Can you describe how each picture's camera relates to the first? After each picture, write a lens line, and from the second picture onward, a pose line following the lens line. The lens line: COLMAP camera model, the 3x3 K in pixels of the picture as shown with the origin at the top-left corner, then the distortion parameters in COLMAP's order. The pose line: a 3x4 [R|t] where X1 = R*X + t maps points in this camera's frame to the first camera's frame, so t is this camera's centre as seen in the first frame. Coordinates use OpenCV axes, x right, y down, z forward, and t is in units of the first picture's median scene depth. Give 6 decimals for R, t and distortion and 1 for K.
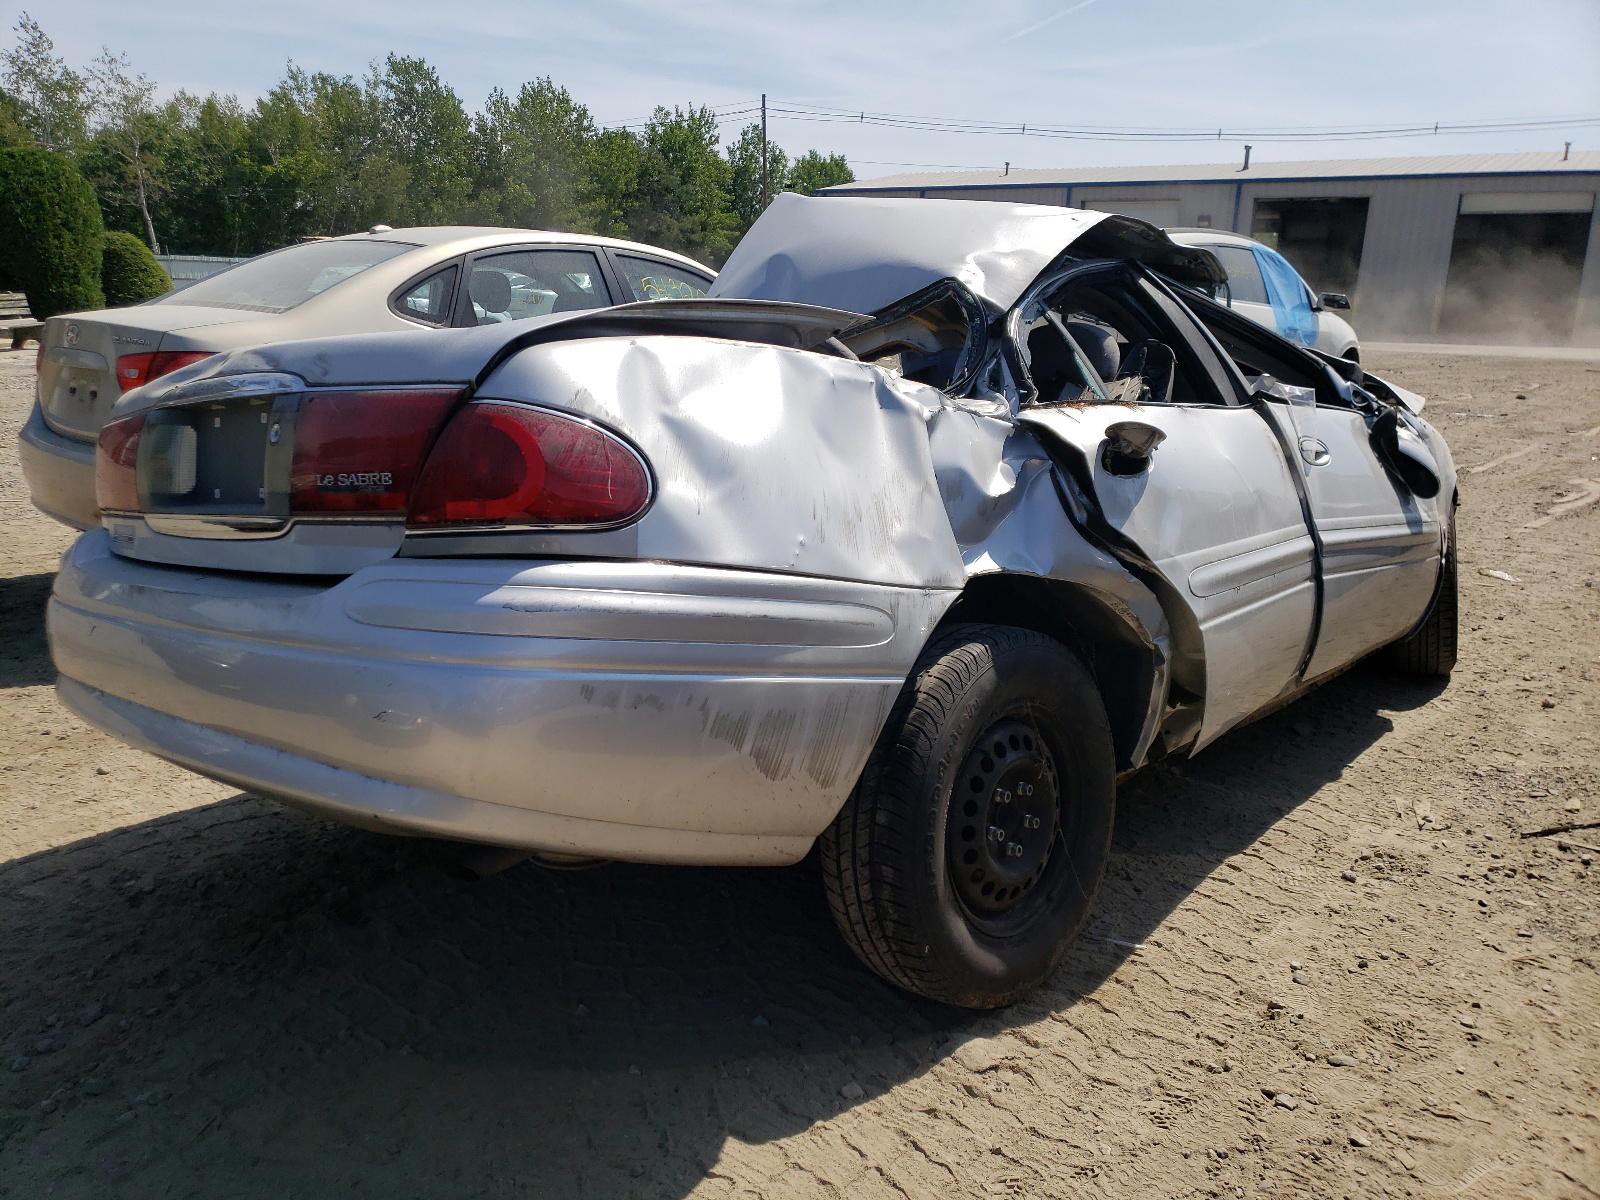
lens RADIAL K [[1242.1, 0, 681.0], [0, 1242.1, 606.9], [0, 0, 1]] dist [0.042179, -0.050910]
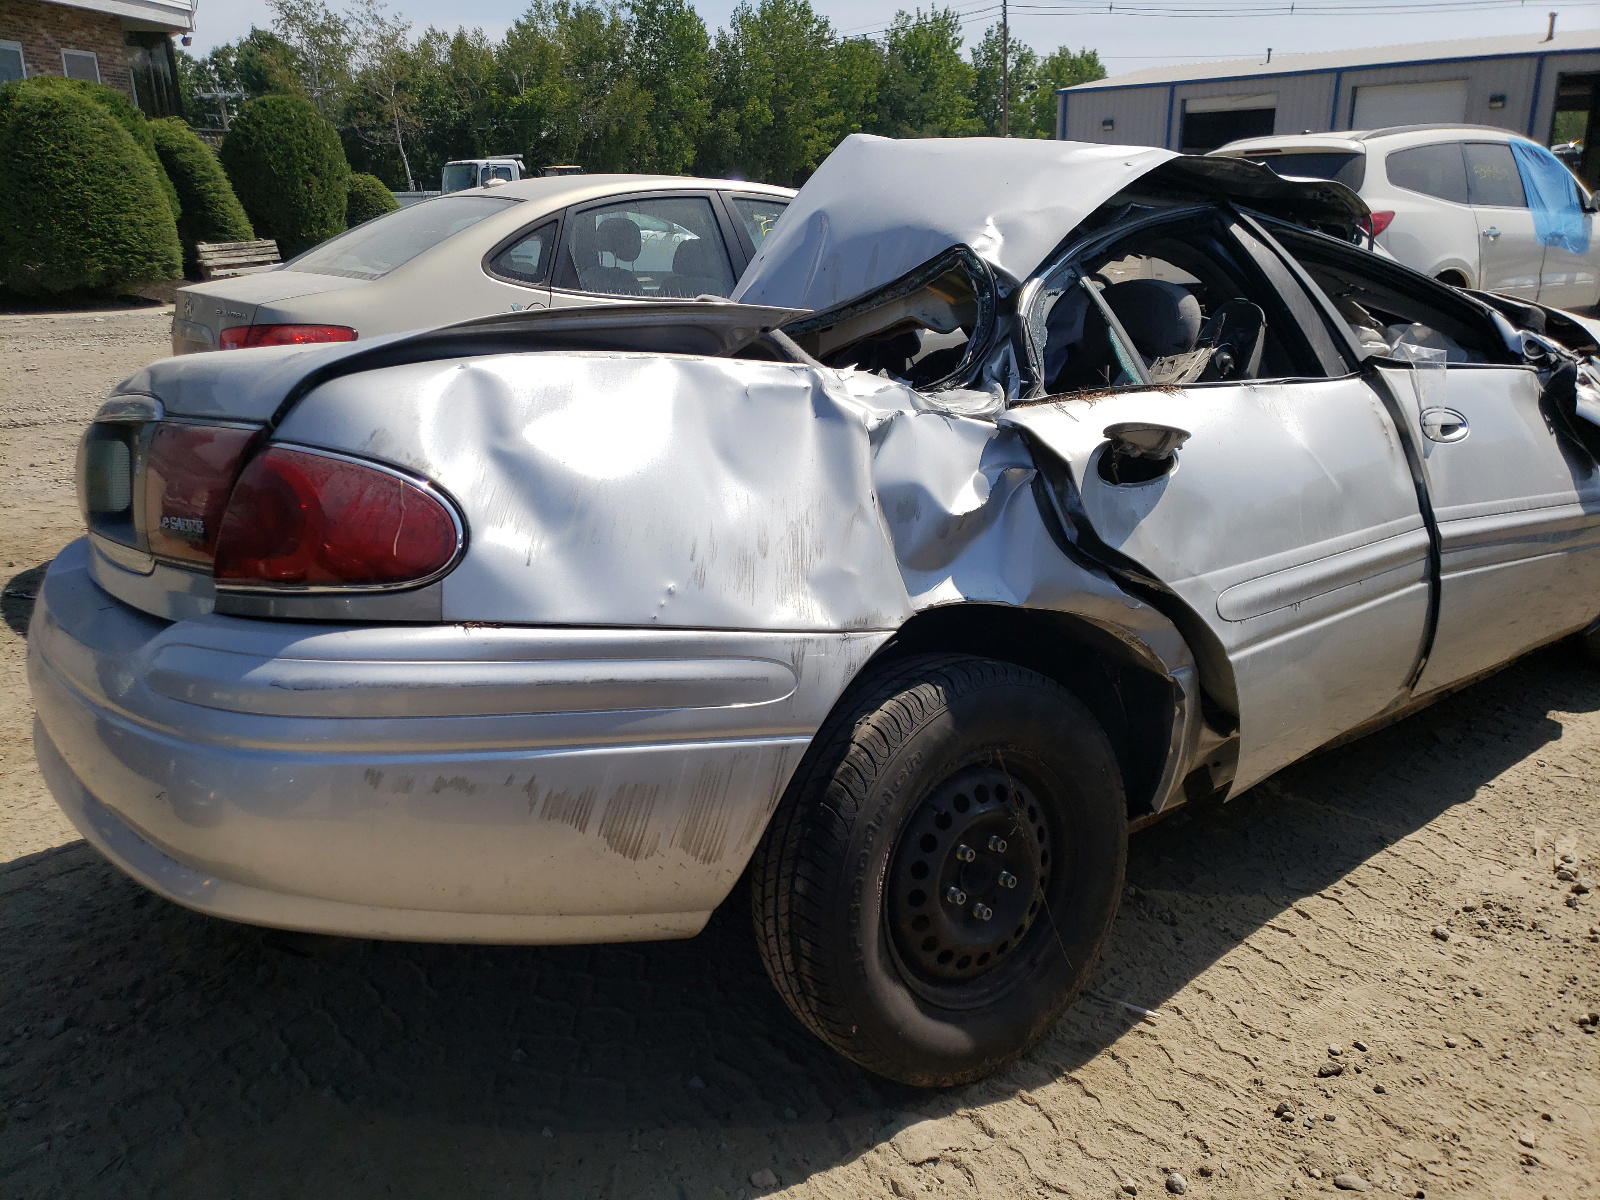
lens RADIAL K [[1198.9, 0, 800.0], [0, 1198.9, 600.0], [0, 0, 1]] dist [0.037447, -0.035398]
pose [[0.987003, 0.010396, -0.160363, 0.253839], [0.002458, 0.996812, 0.079746, -0.088039], [0.160681, -0.079104, 0.983831, 0.144067]]
